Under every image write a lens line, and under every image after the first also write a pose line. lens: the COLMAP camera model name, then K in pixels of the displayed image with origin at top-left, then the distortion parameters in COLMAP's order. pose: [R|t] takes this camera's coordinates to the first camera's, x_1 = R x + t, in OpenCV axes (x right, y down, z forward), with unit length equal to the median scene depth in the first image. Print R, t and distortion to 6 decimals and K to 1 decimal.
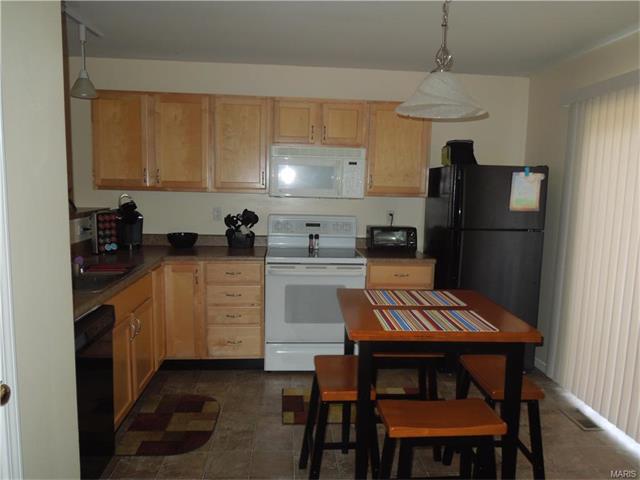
lens RADIAL K [[488.4, 0, 319.6], [0, 488.4, 242.7], [0, 0, 1]] dist [0.004109, 0.016884]
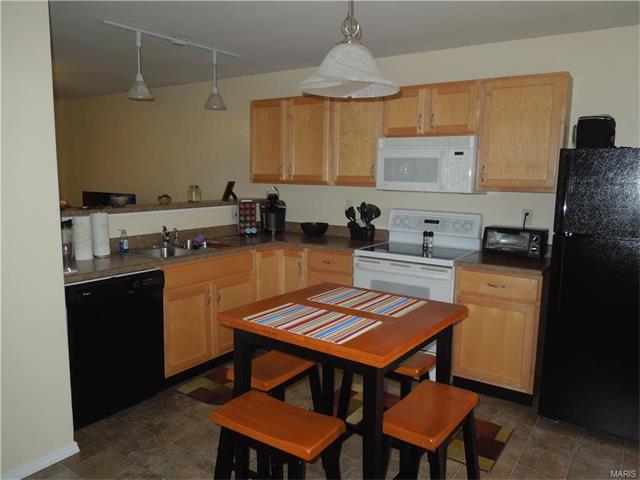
lens RADIAL K [[488.4, 0, 321.3], [0, 488.4, 240.8], [0, 0, 1]] dist [0.004109, 0.016884]
pose [[0.782050, 0.073462, -0.618871, 0.430730], [-0.073966, 0.996951, 0.024872, -0.008126], [0.618811, 0.026324, 0.785098, 0.156258]]
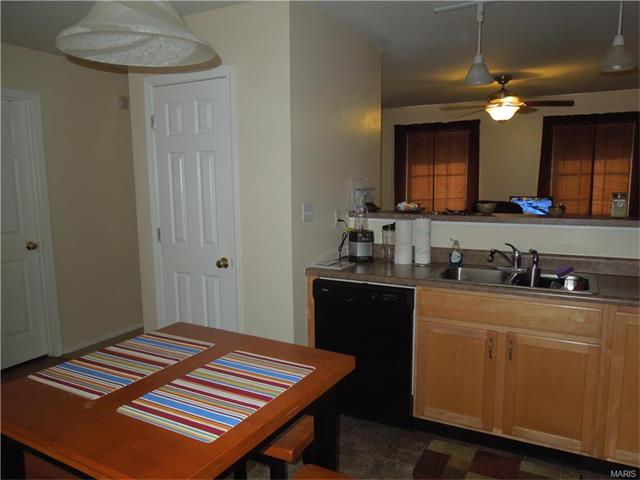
lens RADIAL K [[488.4, 0, 321.2], [0, 488.4, 239.0], [0, 0, 1]] dist [0.004109, 0.016884]
pose [[-0.541496, 0.097486, -0.835032, 0.365038], [-0.105581, 0.977505, 0.182586, -0.102213], [0.834047, 0.187033, -0.519022, 0.862744]]
